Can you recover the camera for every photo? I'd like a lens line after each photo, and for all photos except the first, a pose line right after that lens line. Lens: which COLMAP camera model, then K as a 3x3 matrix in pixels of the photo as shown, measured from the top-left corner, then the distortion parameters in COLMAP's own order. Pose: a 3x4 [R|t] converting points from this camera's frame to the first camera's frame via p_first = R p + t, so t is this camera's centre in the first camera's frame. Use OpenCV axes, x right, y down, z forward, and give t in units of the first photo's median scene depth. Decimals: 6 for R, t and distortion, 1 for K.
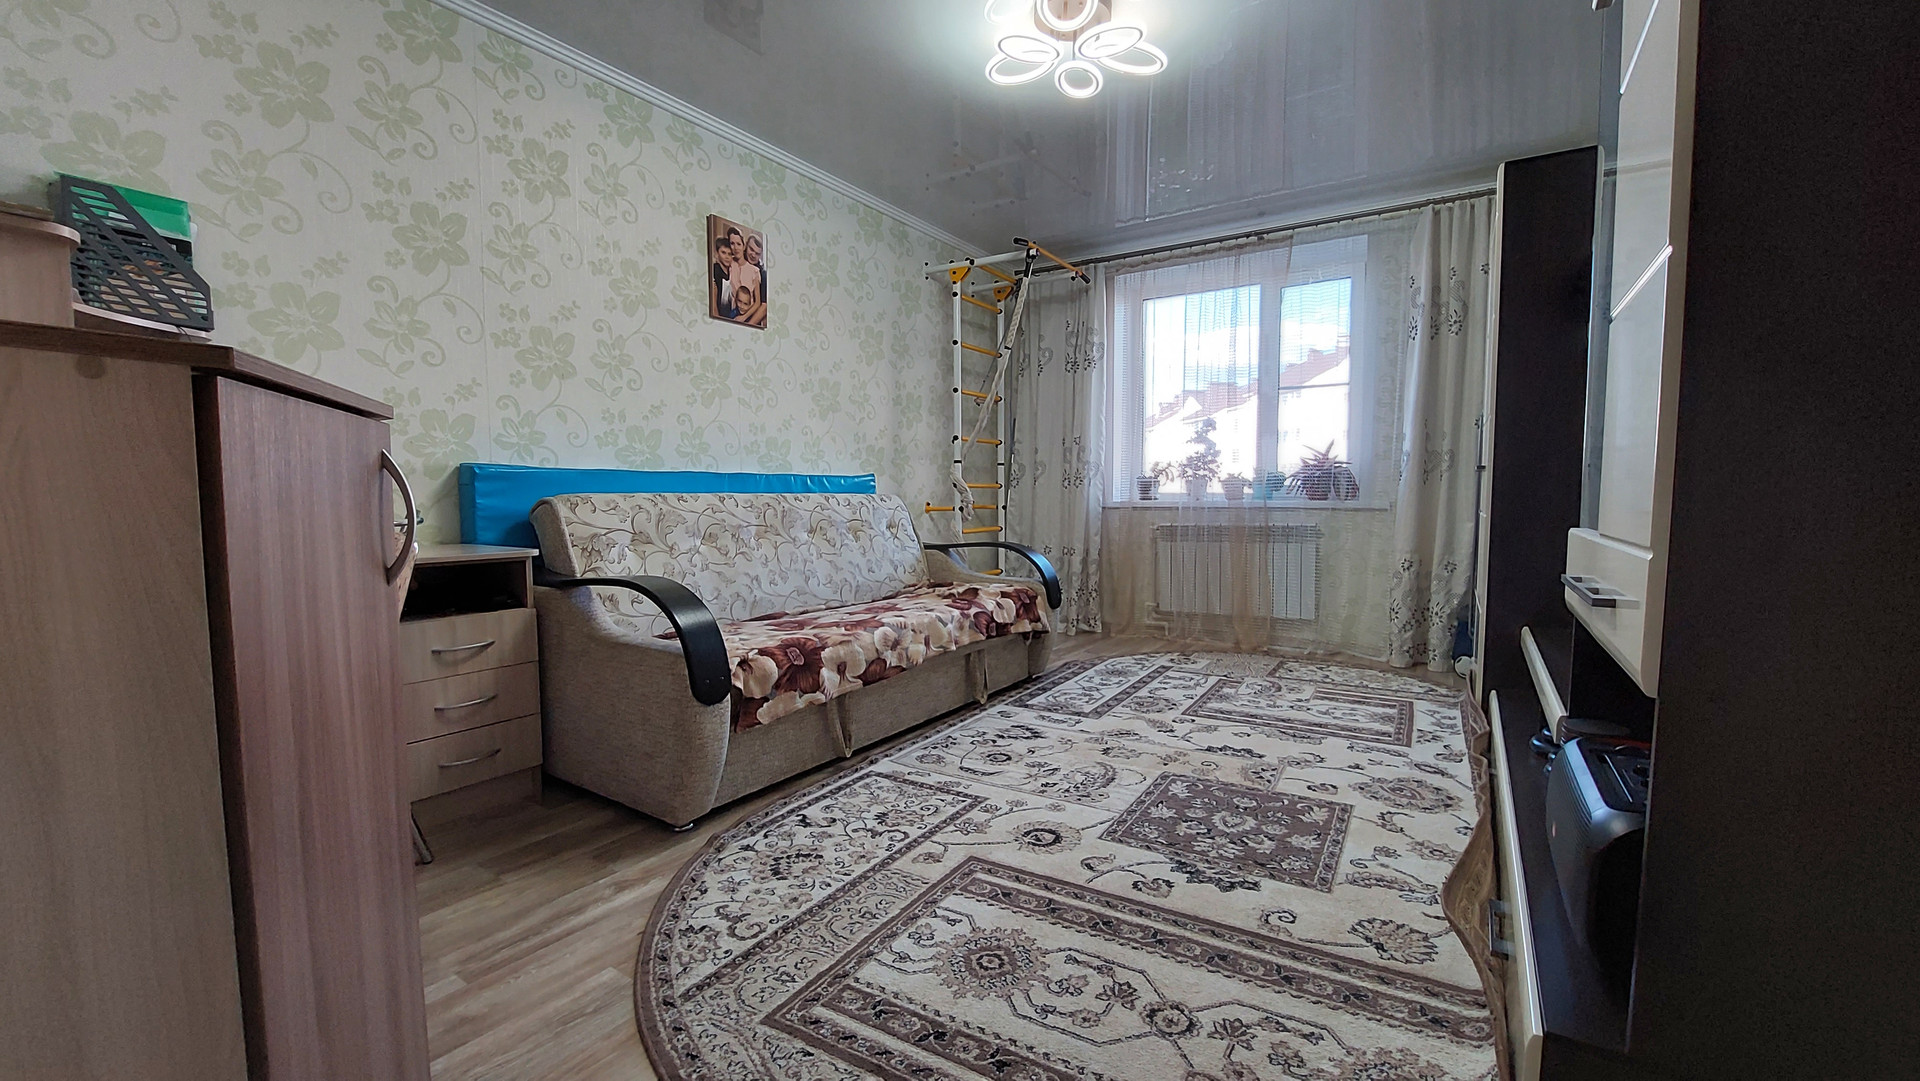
lens RADIAL K [[786.8, 0, 960.1], [0, 786.8, 554.6], [0, 0, 1]] dist [-0.010603, 0.000009]
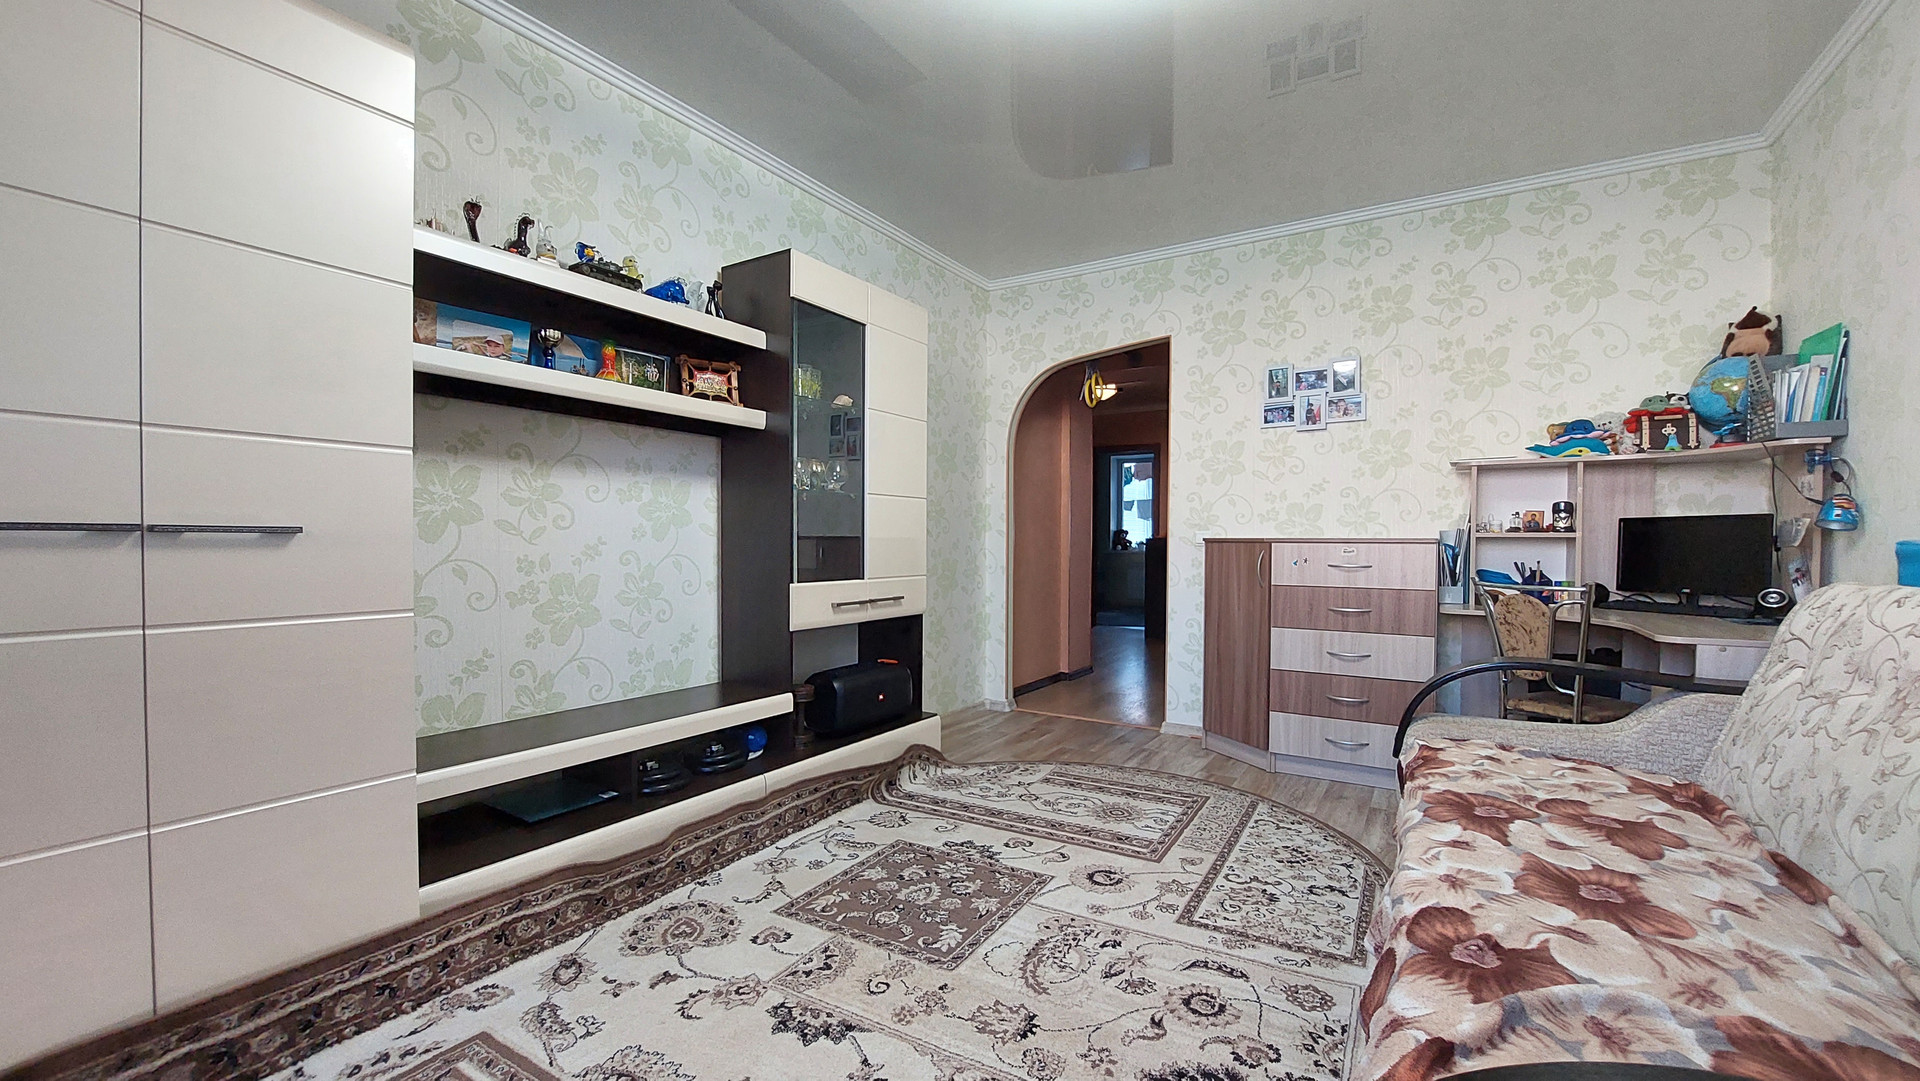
lens RADIAL K [[786.8, 0, 958.1], [0, 786.8, 547.1], [0, 0, 1]] dist [-0.010603, 0.000009]
pose [[-0.999855, -0.003542, -0.016628, 0.327529], [-0.004877, 0.996705, 0.080960, -0.193354], [0.016287, 0.081030, -0.996579, 2.037601]]
